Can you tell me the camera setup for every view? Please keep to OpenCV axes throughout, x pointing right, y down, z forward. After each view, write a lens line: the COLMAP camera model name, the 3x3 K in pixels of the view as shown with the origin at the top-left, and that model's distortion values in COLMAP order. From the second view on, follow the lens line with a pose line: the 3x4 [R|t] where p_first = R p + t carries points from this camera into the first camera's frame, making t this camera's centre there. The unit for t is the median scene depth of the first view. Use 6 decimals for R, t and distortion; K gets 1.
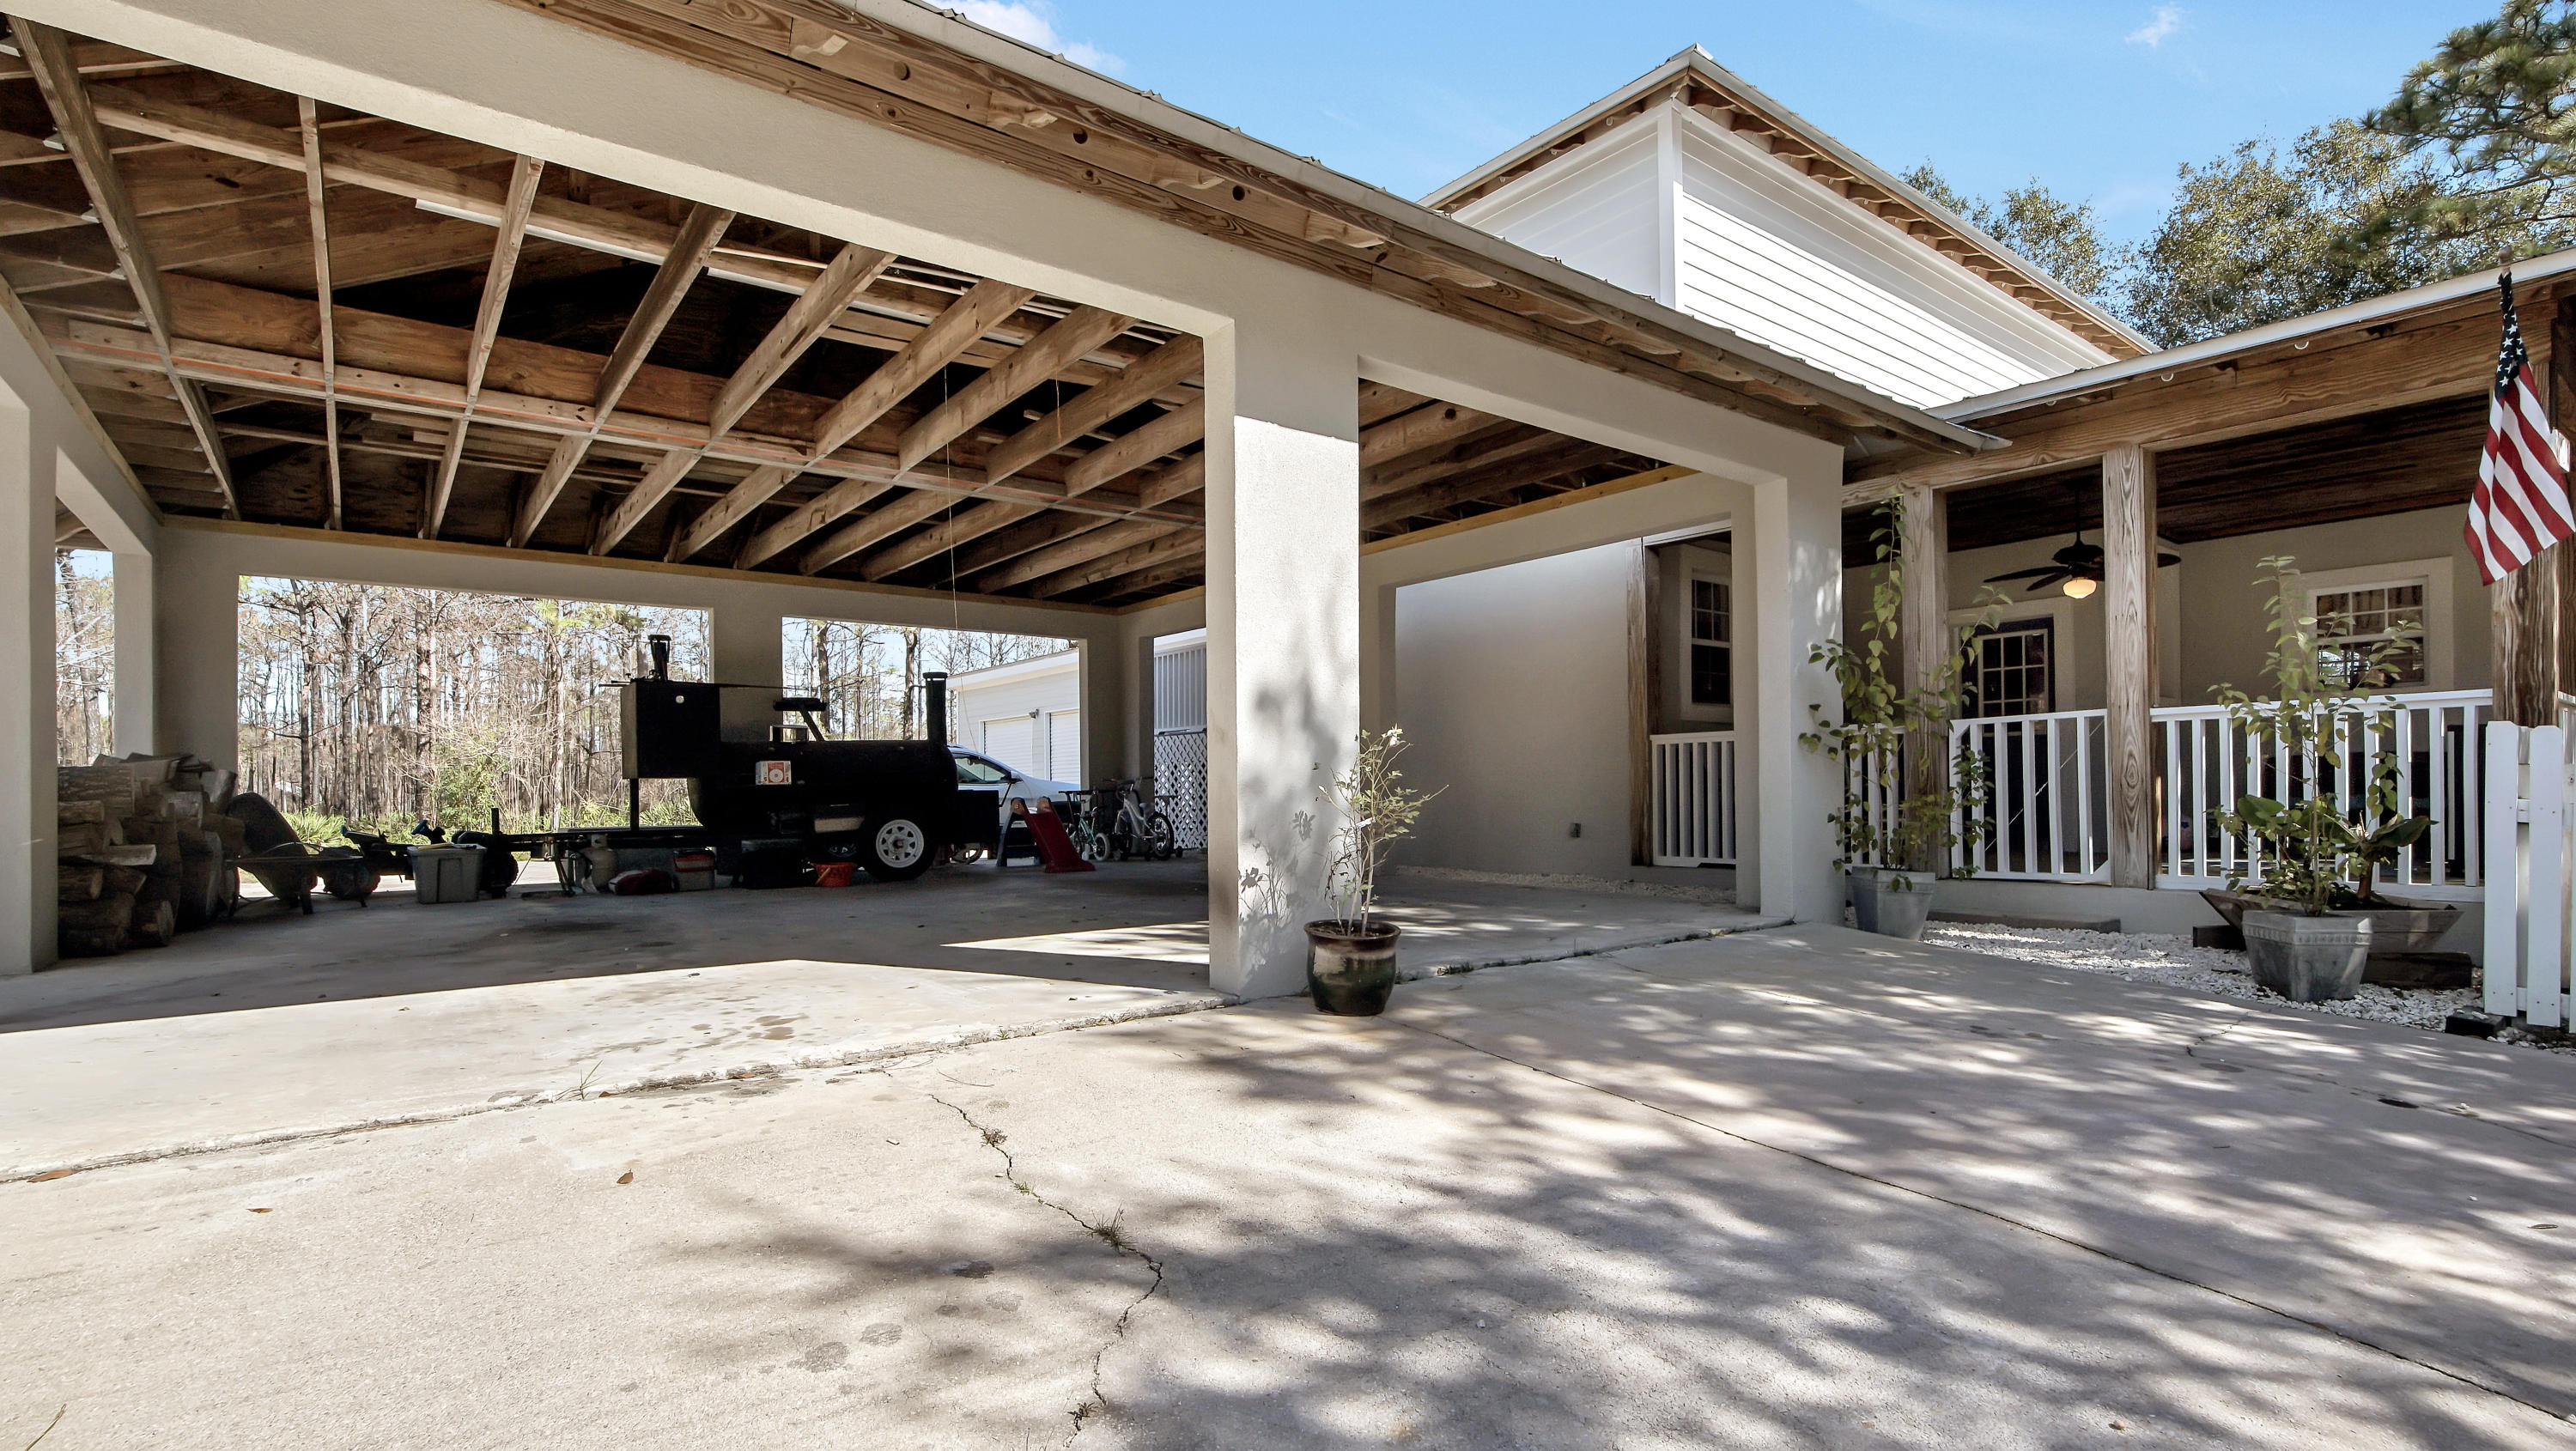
lens RADIAL K [[1216.3, 0, 1300.8], [0, 1216.3, 790.1], [0, 0, 1]] dist [-0.000656, 0.000622]
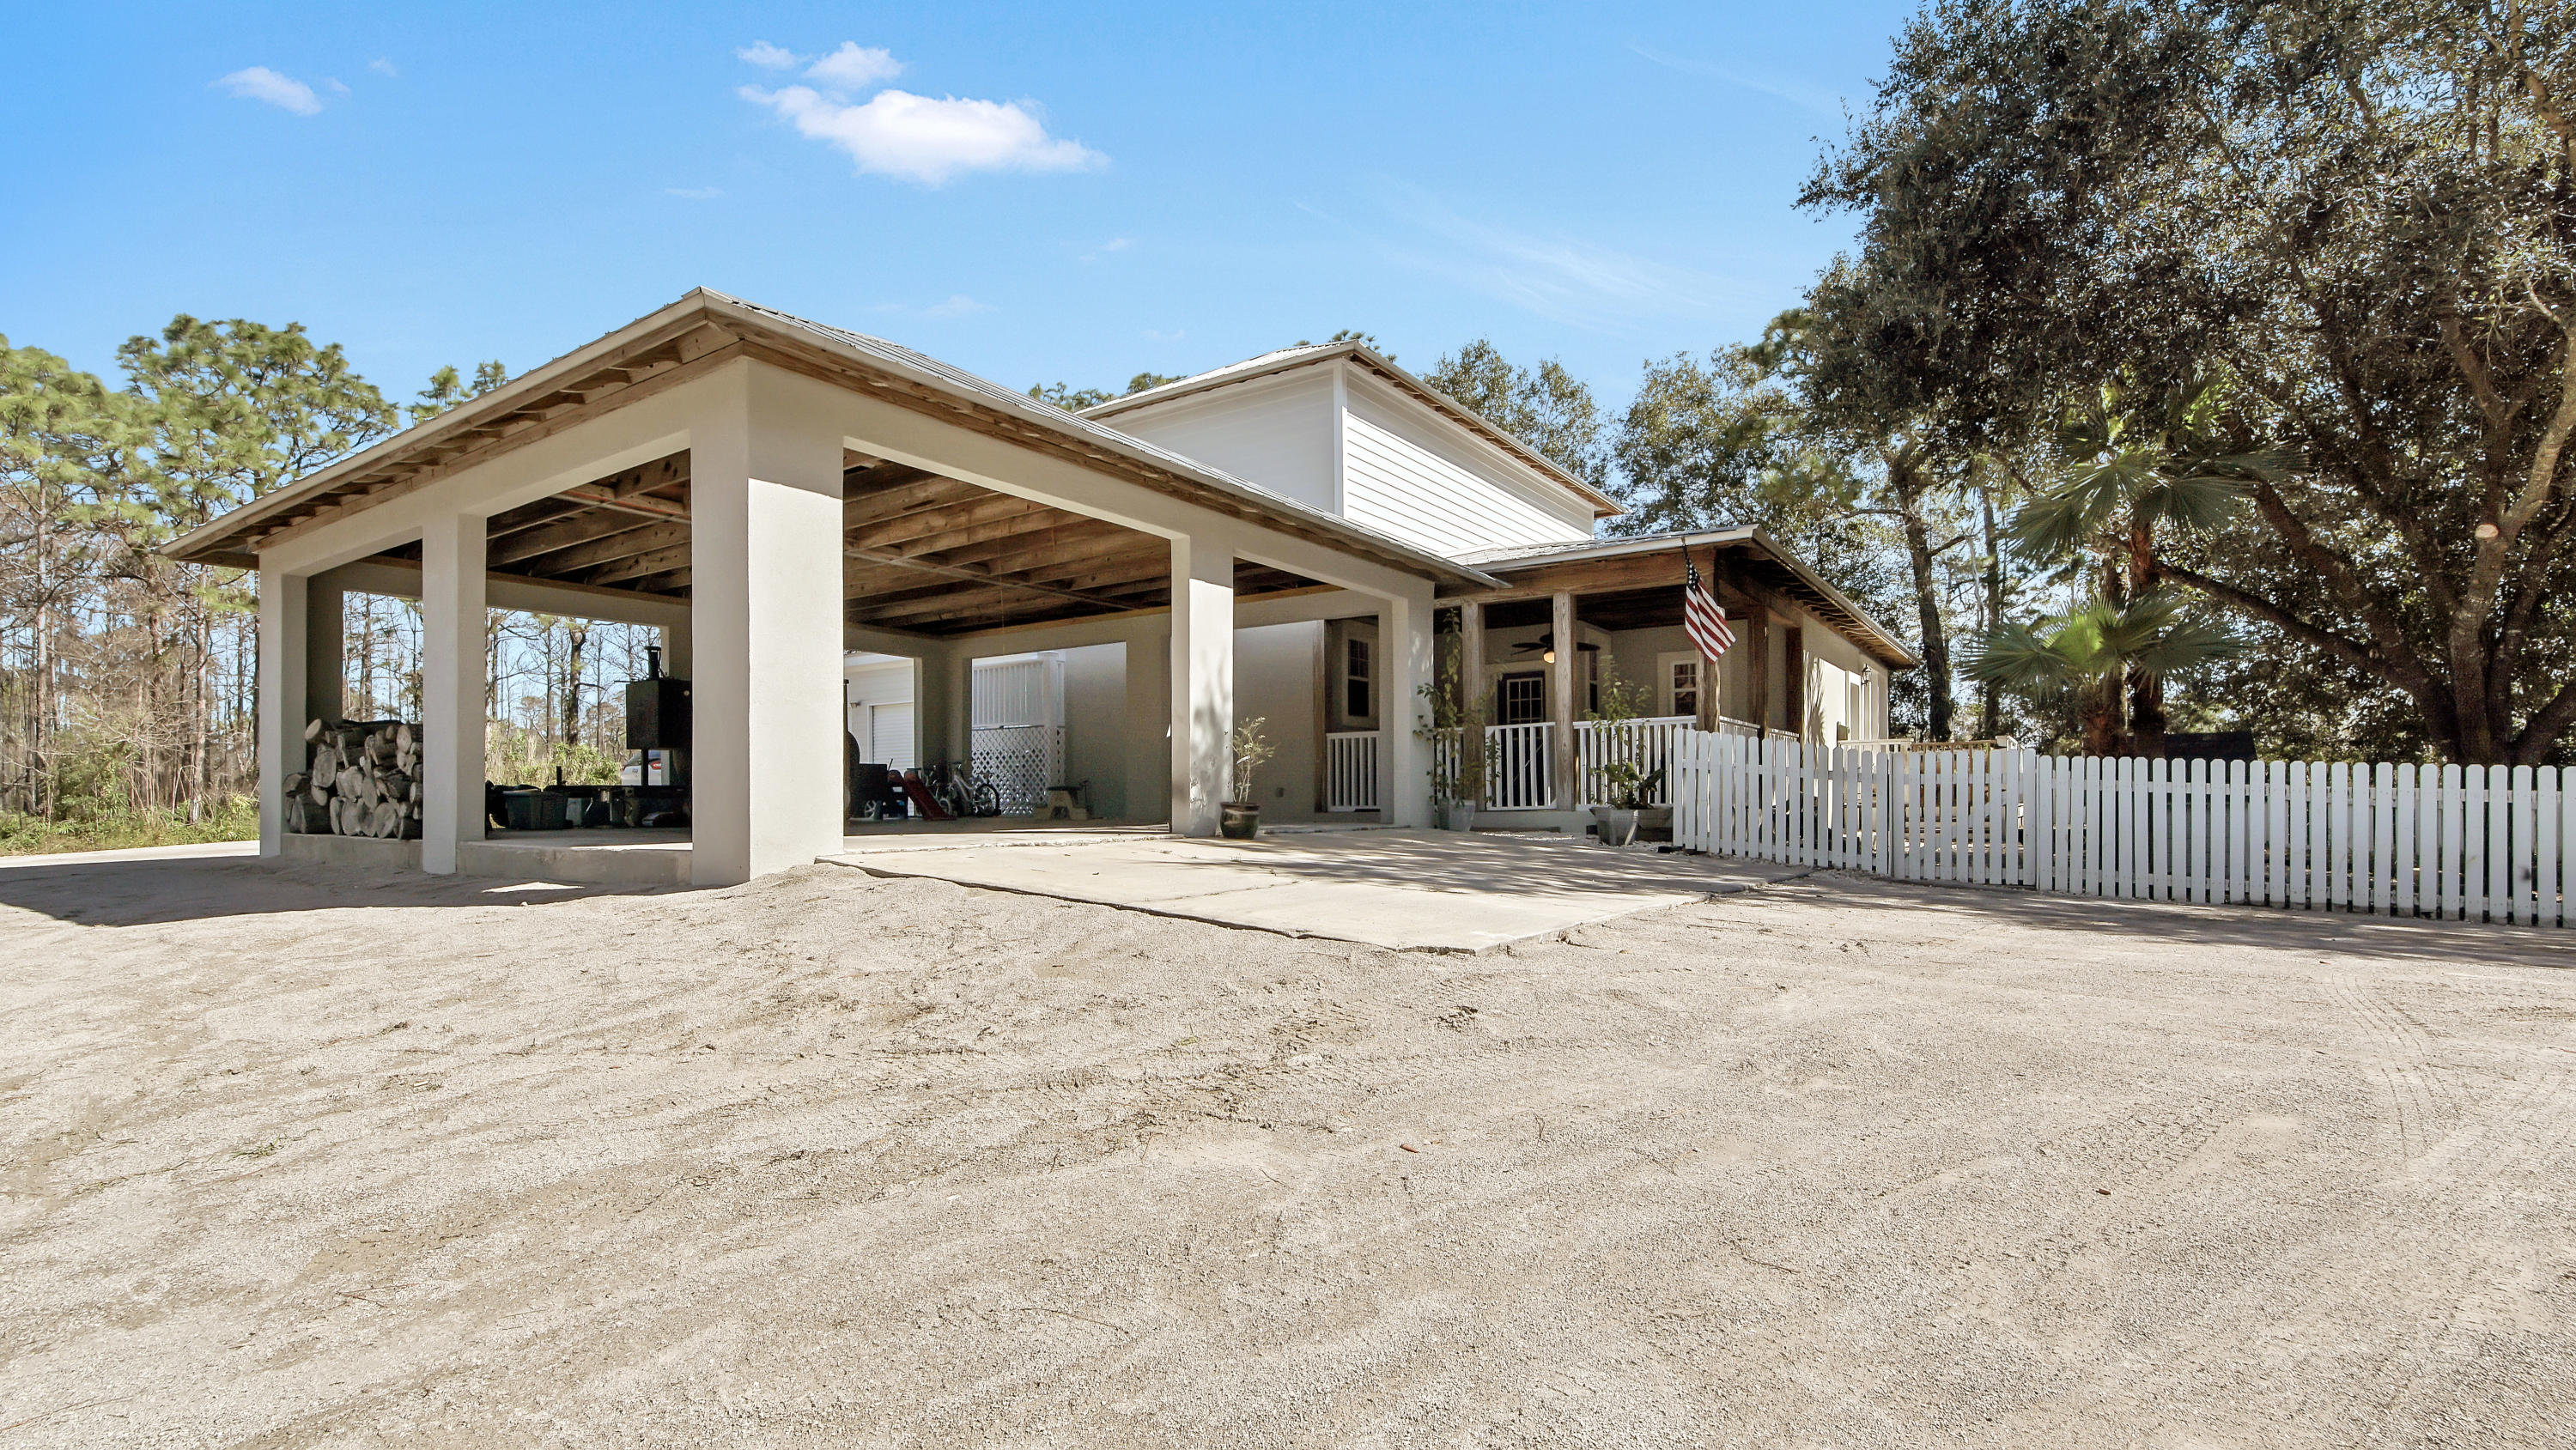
lens RADIAL K [[1216.3, 0, 1300.8], [0, 1216.3, 789.6], [0, 0, 1]] dist [-0.000656, 0.000622]
pose [[0.951380, 0.007265, 0.307934, -0.268737], [-0.003642, 0.999917, -0.012339, 0.054622], [-0.307998, 0.010618, 0.951328, -0.594876]]
